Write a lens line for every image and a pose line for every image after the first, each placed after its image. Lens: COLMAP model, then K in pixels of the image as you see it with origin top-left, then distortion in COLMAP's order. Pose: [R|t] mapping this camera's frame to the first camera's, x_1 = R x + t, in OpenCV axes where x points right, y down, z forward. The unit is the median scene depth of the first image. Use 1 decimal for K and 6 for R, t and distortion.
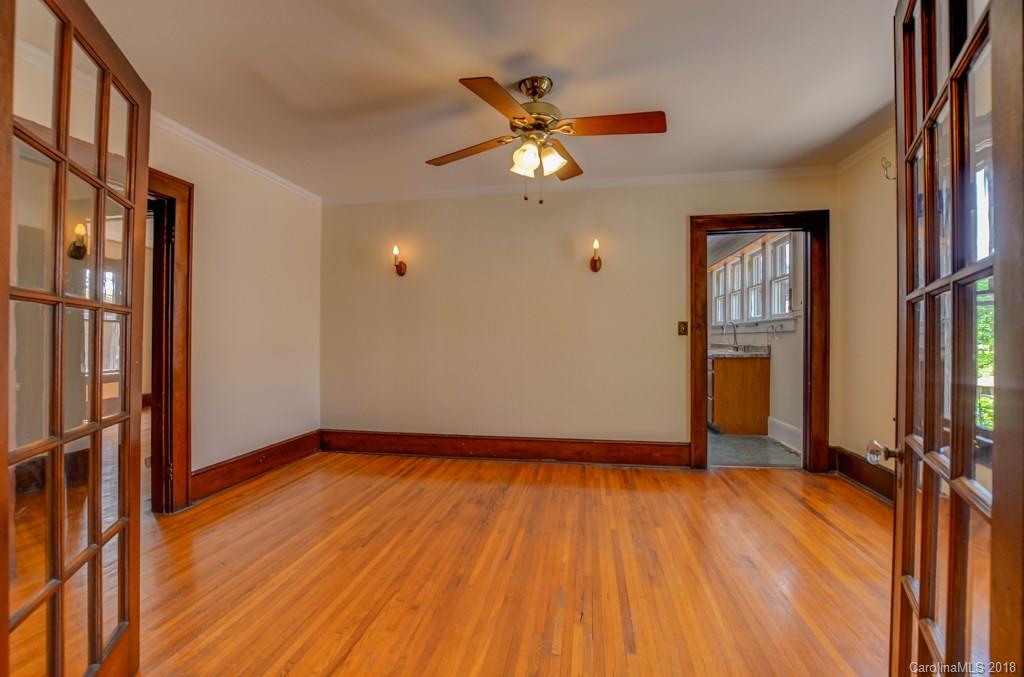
lens RADIAL K [[450.3, 0, 504.6], [0, 450.3, 337.2], [0, 0, 1]] dist [-0.033429, 0.003396]
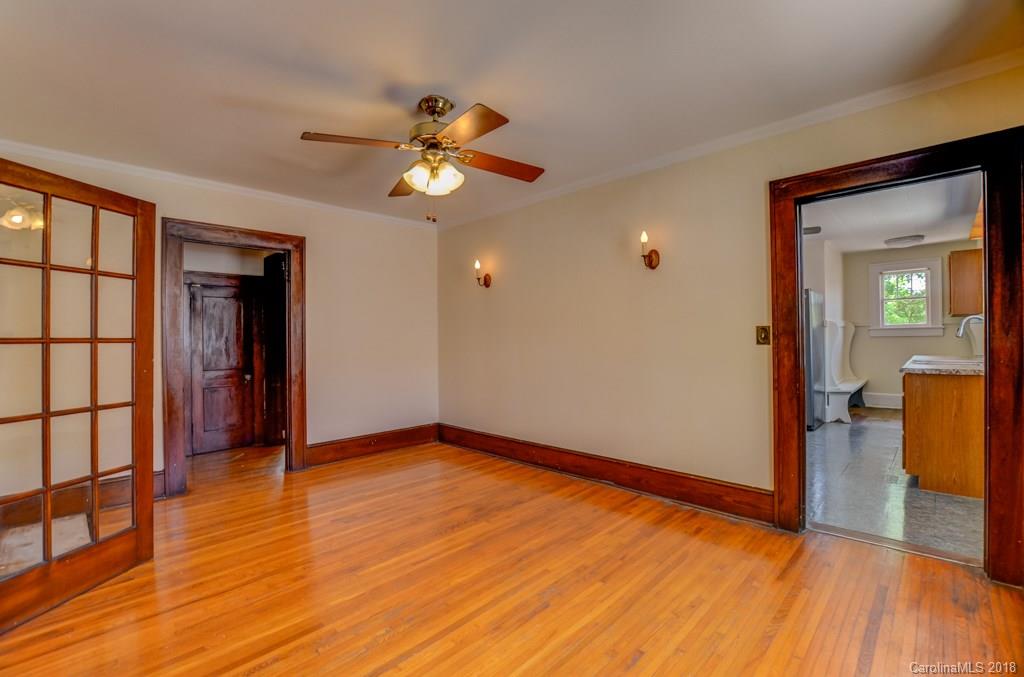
lens RADIAL K [[450.3, 0, 507.4], [0, 450.3, 333.2], [0, 0, 1]] dist [-0.033429, 0.003396]
pose [[0.824163, -0.011539, -0.566234, 0.453790], [0.012342, 0.999921, -0.002413, -0.025853], [0.566218, -0.005000, 0.824241, 0.150559]]
